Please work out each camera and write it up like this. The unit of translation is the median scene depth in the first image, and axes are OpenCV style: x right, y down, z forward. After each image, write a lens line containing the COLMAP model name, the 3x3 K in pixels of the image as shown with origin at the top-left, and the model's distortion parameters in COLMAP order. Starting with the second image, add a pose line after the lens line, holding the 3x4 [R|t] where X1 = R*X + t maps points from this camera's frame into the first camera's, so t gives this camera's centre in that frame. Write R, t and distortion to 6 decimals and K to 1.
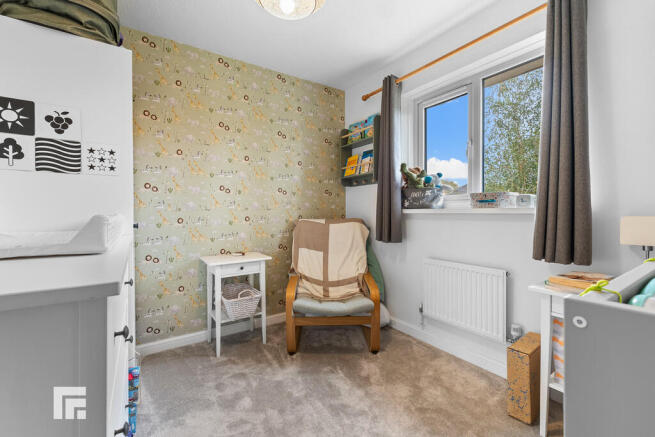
lens RADIAL K [[282.8, 0, 328.2], [0, 282.8, 218.8], [0, 0, 1]] dist [-0.003983, 0.000159]
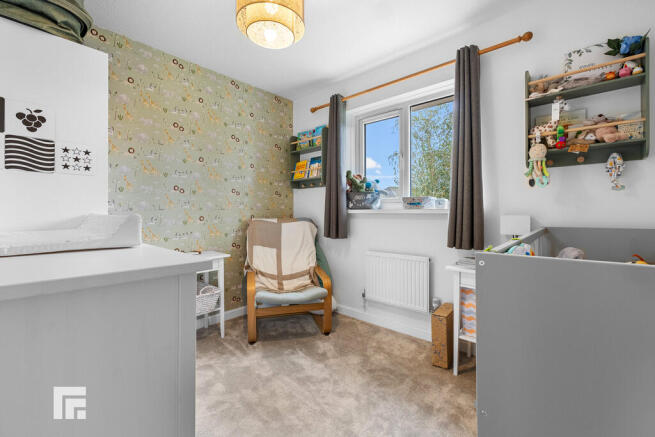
lens RADIAL K [[282.8, 0, 326.8], [0, 282.8, 217.3], [0, 0, 1]] dist [-0.003983, 0.000159]
pose [[0.969652, -0.002823, 0.244474, -0.132681], [0.004334, 0.999975, -0.005642, 0.004664], [-0.244452, 0.006530, 0.969639, -0.136563]]
